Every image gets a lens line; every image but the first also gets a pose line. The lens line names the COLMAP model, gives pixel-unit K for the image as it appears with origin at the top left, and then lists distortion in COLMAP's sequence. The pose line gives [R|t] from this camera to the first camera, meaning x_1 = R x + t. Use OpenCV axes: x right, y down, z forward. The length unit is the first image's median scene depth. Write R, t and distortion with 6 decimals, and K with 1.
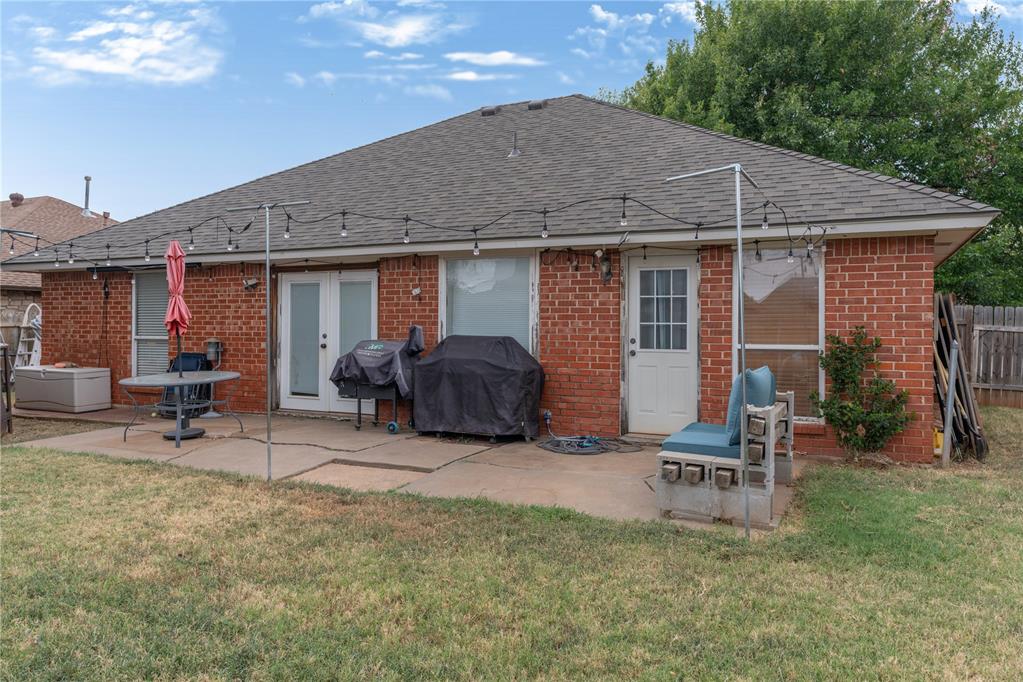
lens RADIAL K [[735.2, 0, 508.2], [0, 735.2, 337.9], [0, 0, 1]] dist [-0.000673, 0.001066]
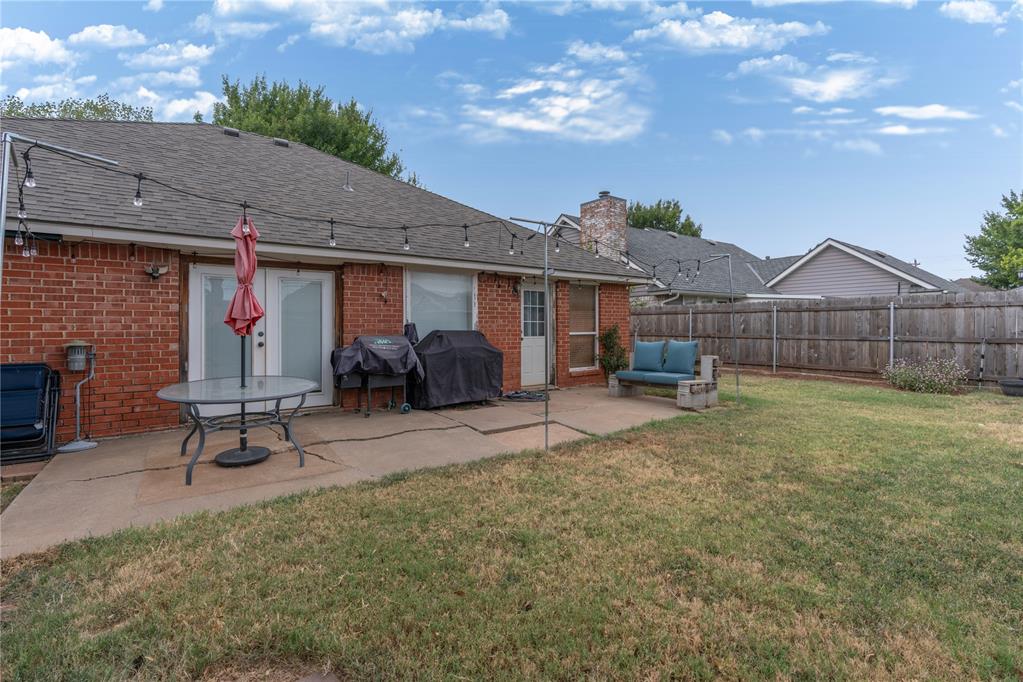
lens RADIAL K [[469.4, 0, 511.9], [0, 469.4, 325.5], [0, 0, 1]] dist [-0.002571, -0.000609]
pose [[0.474345, -0.004315, 0.880328, -0.771730], [0.018657, 0.999813, -0.005152, -0.005397], [-0.880141, 0.018868, 0.474337, 0.504061]]
